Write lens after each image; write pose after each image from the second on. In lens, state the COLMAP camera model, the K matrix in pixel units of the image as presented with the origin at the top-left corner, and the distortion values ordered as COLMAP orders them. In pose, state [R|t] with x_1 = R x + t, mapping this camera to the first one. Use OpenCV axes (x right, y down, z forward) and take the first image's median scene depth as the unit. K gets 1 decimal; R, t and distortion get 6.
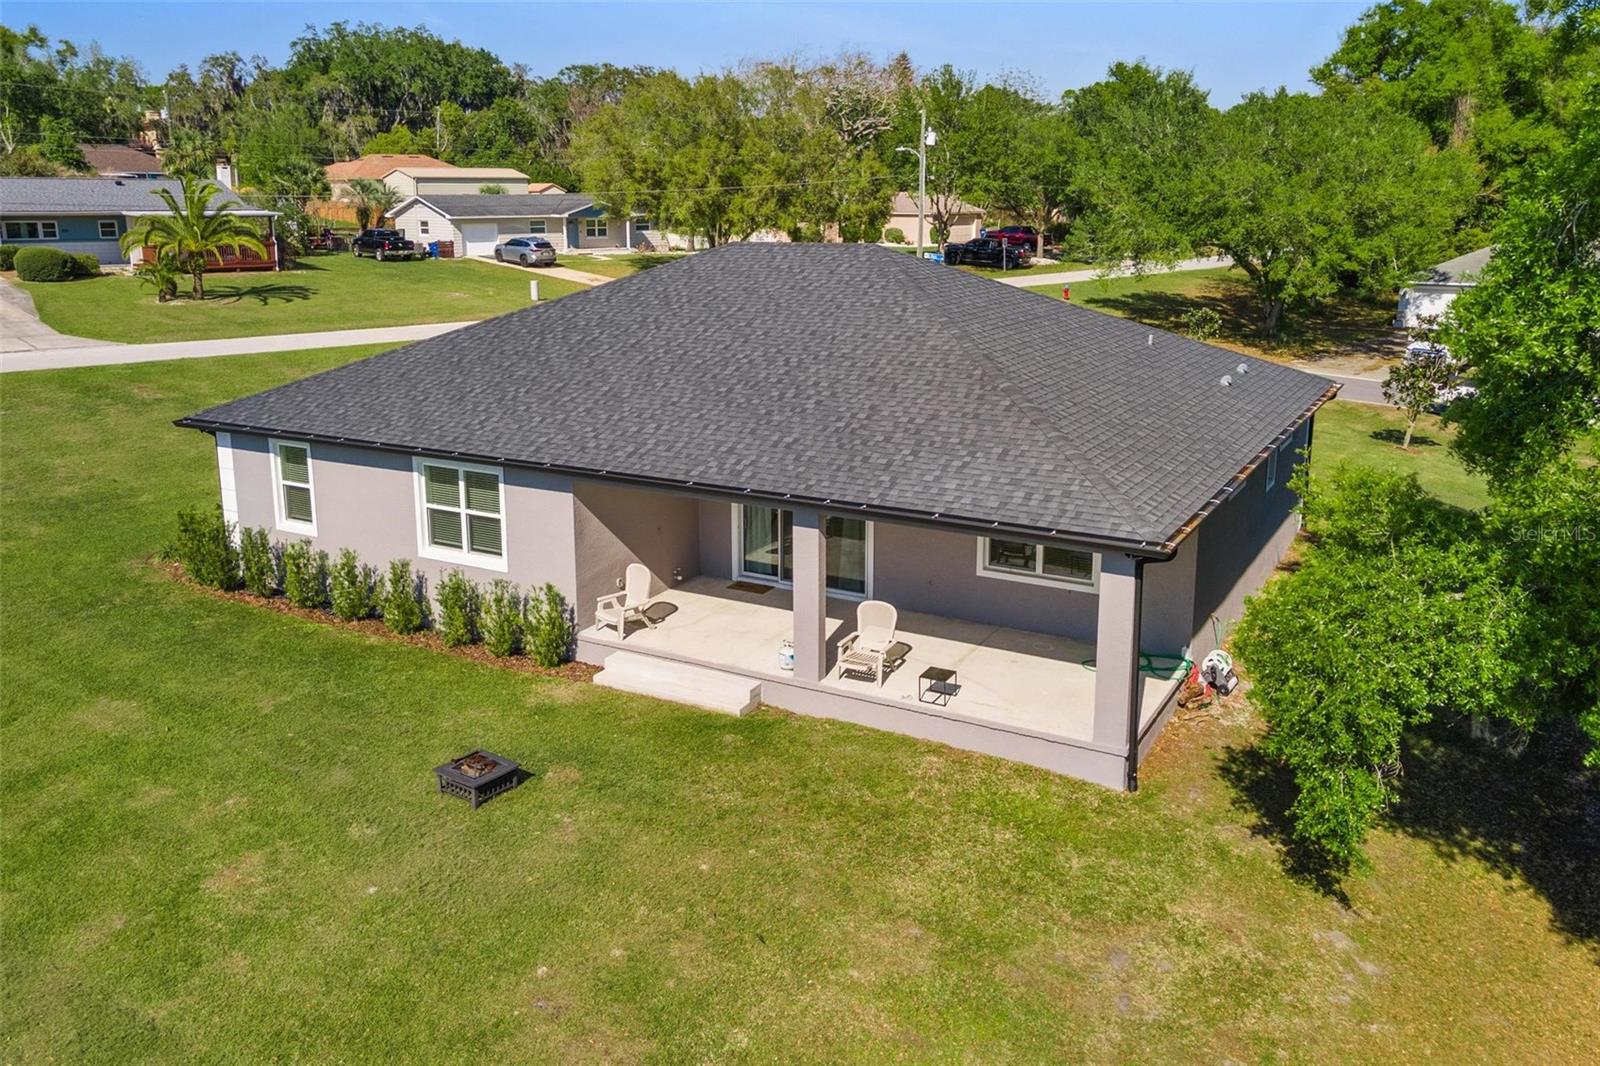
lens RADIAL K [[1246.9, 0, 833.6], [0, 1246.9, 507.5], [0, 0, 1]] dist [0.019123, -0.005349]
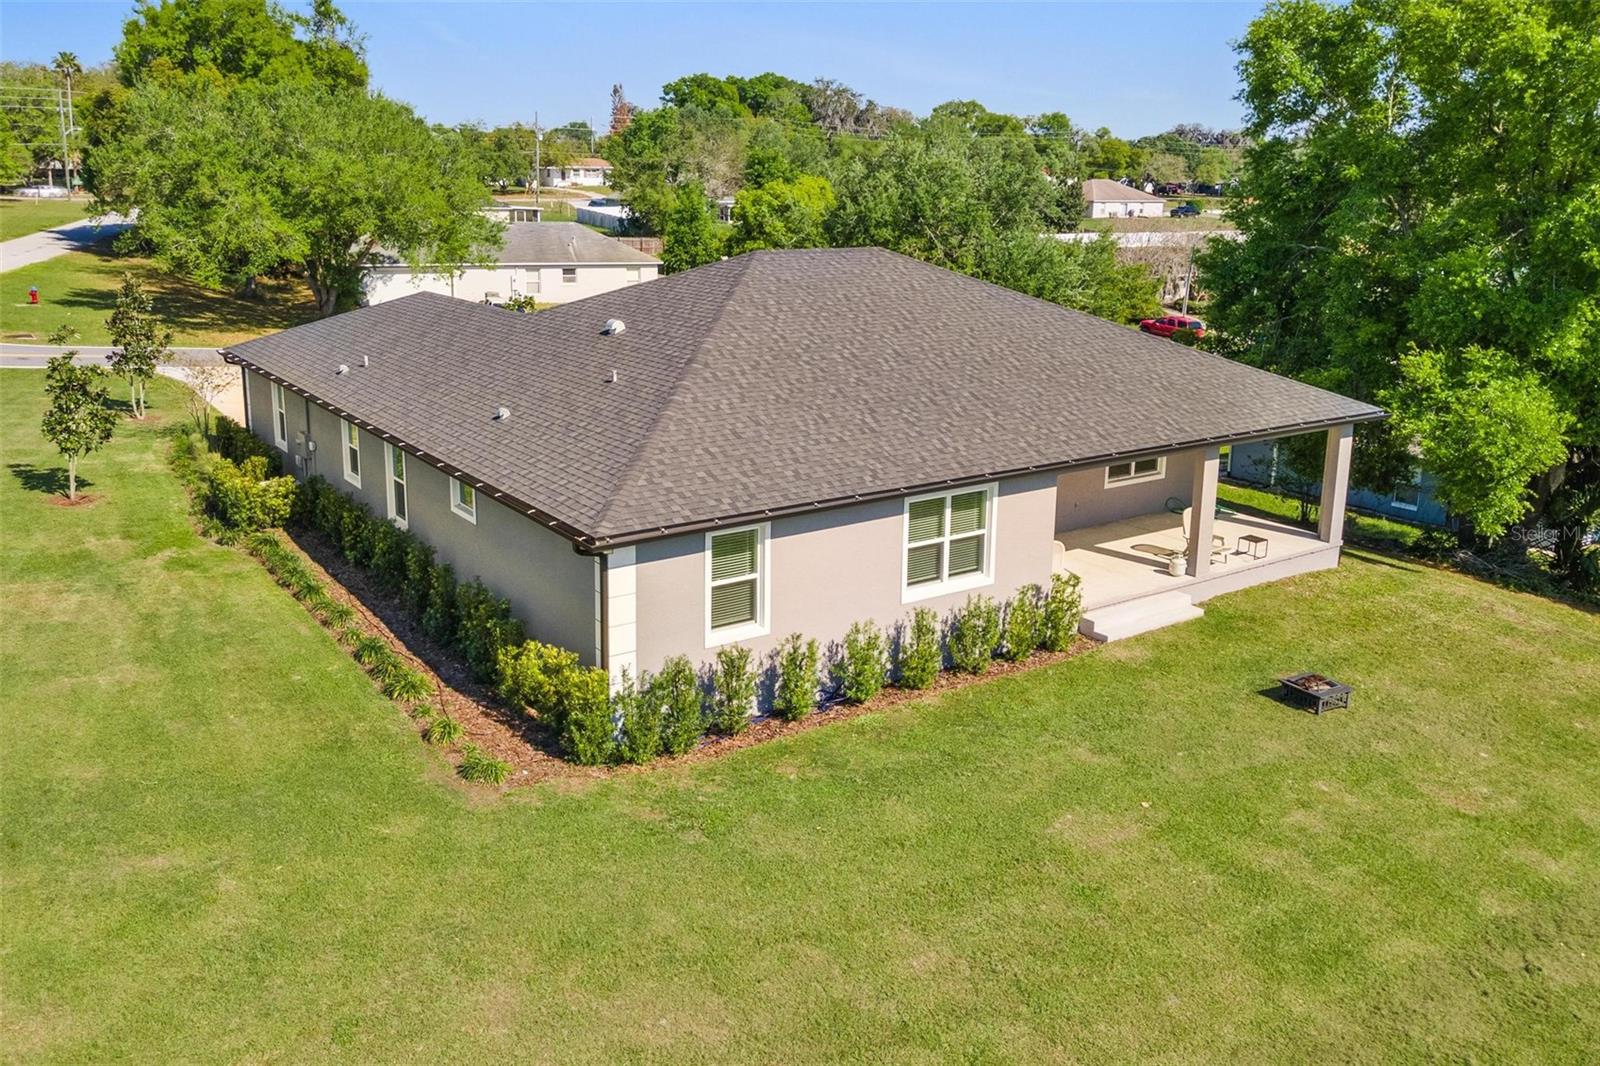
lens RADIAL K [[1222.2, 0, 802.8], [0, 1222.2, 442.0], [0, 0, 1]] dist [0.050418, -0.000548]
pose [[0.447258, -0.175835, 0.876951, -1.178074], [0.201541, 0.975081, 0.092723, -0.183040], [-0.871402, 0.135270, 0.471551, 0.643062]]
